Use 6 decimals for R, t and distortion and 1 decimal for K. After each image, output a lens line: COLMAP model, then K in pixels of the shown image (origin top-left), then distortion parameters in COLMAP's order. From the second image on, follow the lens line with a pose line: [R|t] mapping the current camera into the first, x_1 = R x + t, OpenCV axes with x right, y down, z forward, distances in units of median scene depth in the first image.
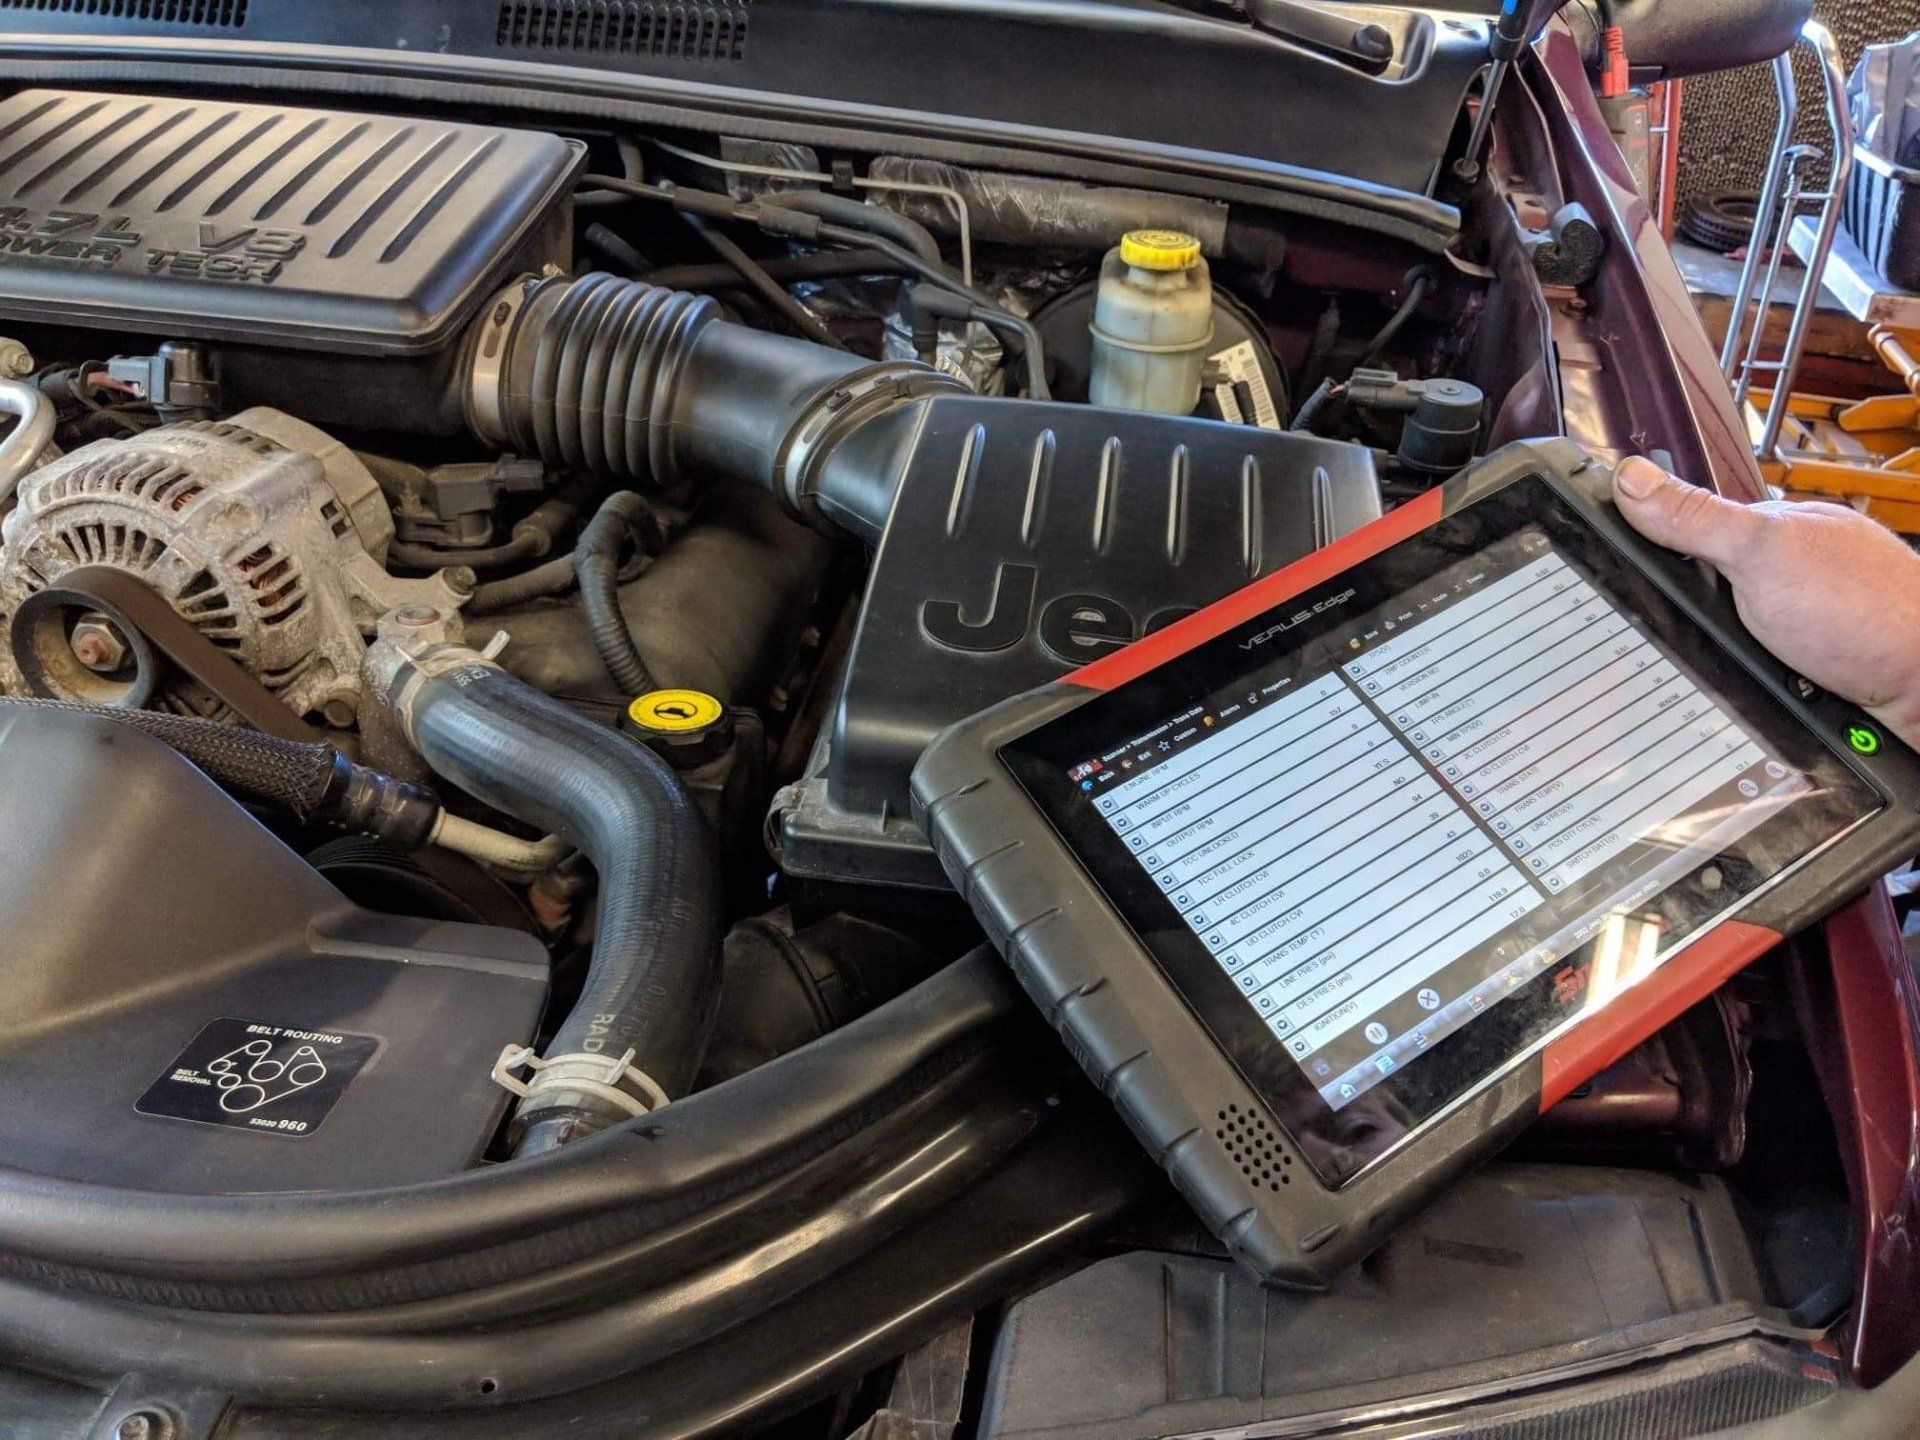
lens RADIAL K [[1513.4, 0, 933.6], [0, 1513.4, 731.9], [0, 0, 1]] dist [0.019288, -0.070632]
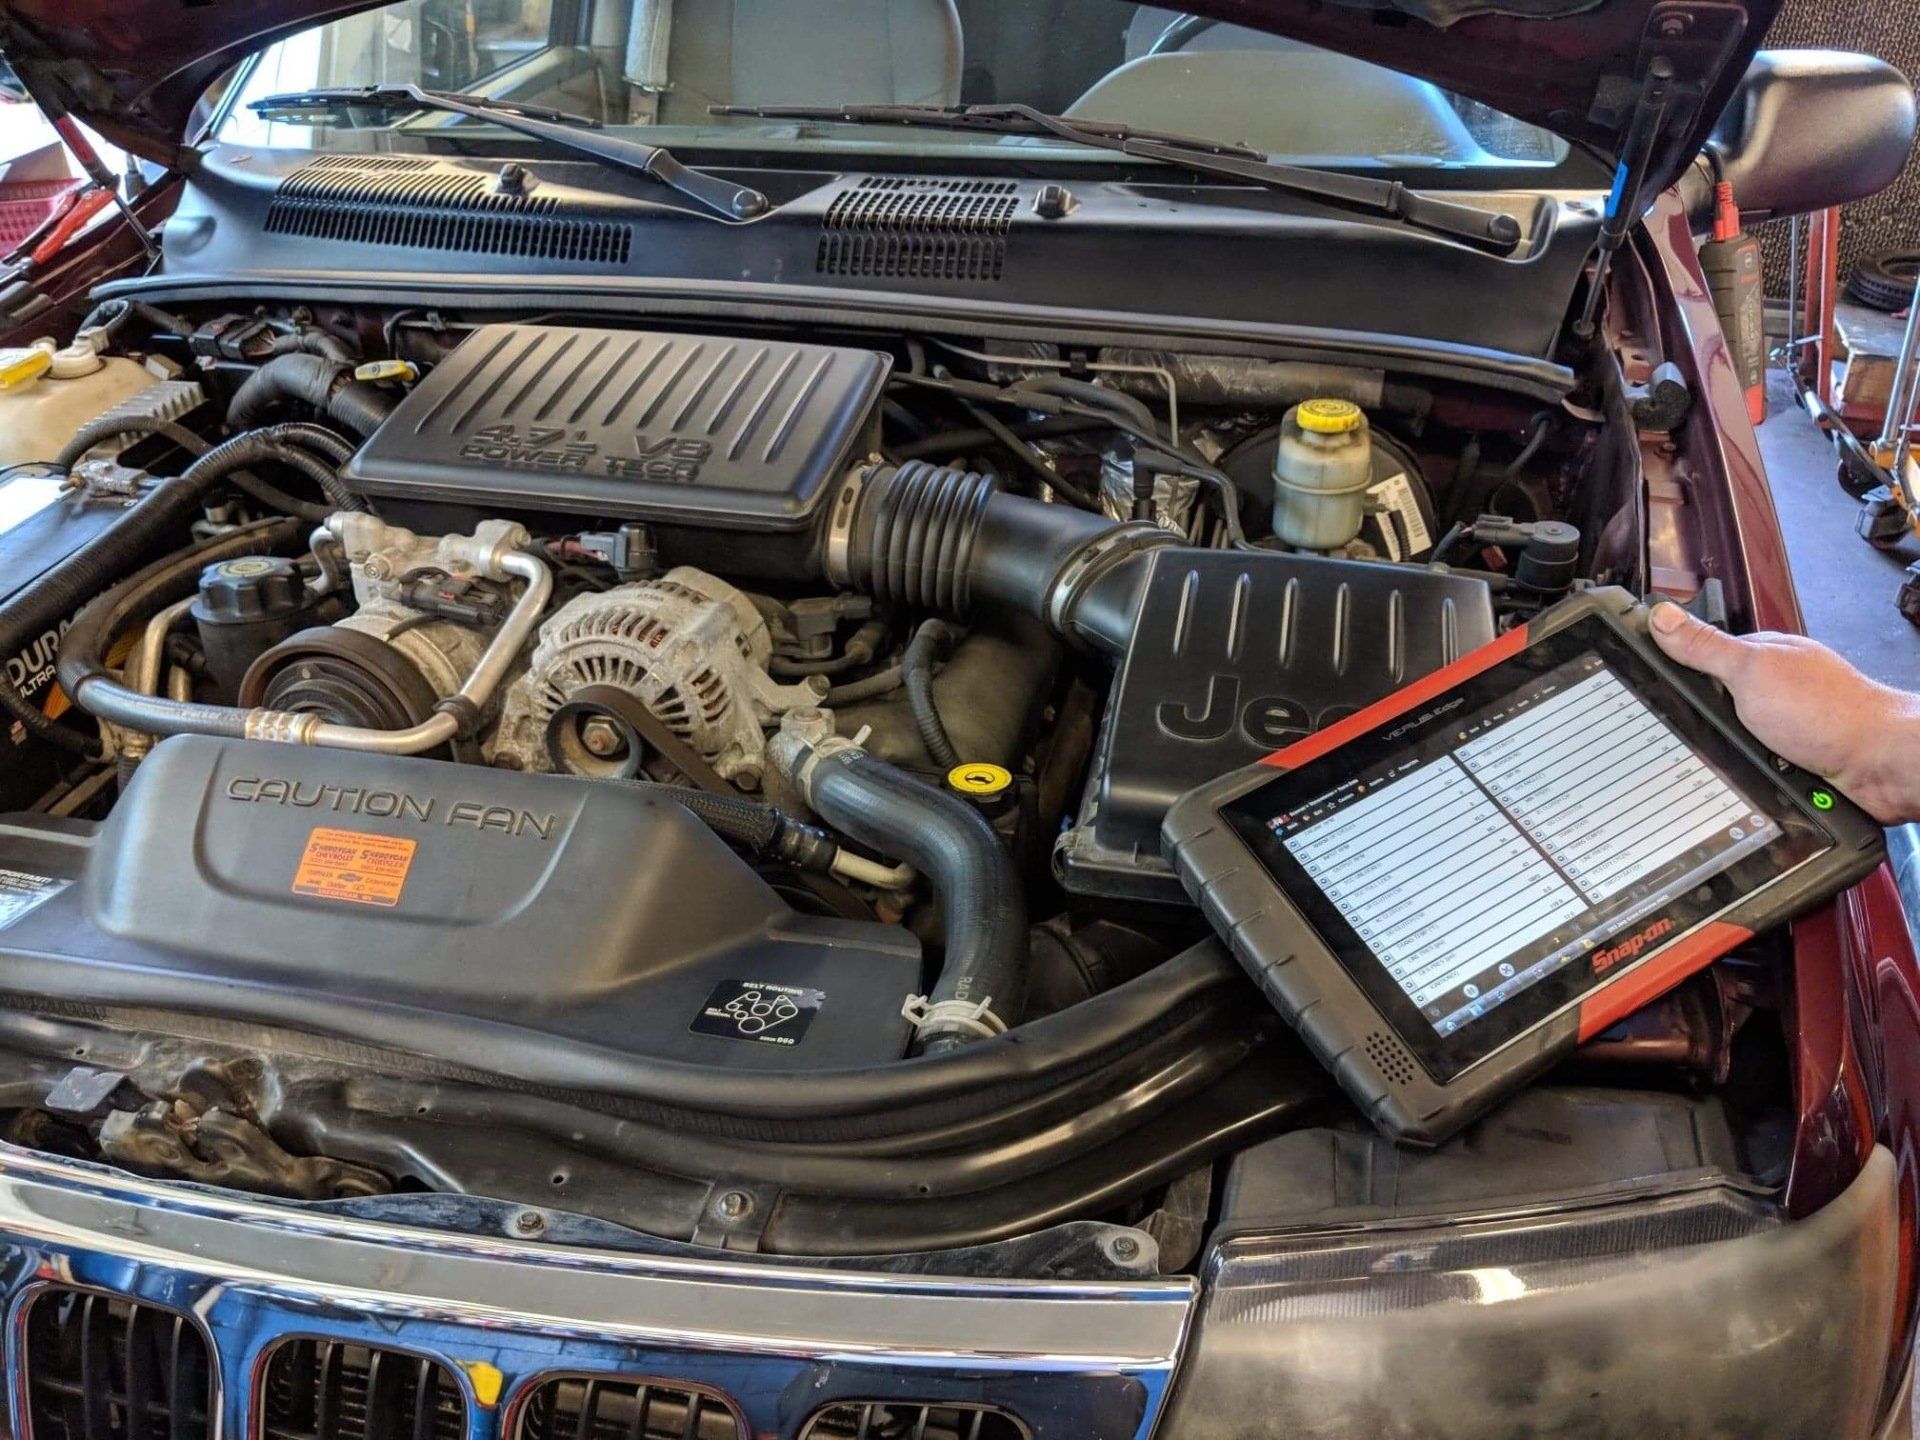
lens RADIAL K [[1513.4, 0, 933.6], [0, 1513.4, 731.9], [0, 0, 1]] dist [0.019288, -0.070632]
pose [[0.993425, -0.007395, -0.114246, -0.055618], [0.003907, 0.999520, -0.030721, -0.015750], [0.114419, 0.030073, 0.992977, -0.445361]]
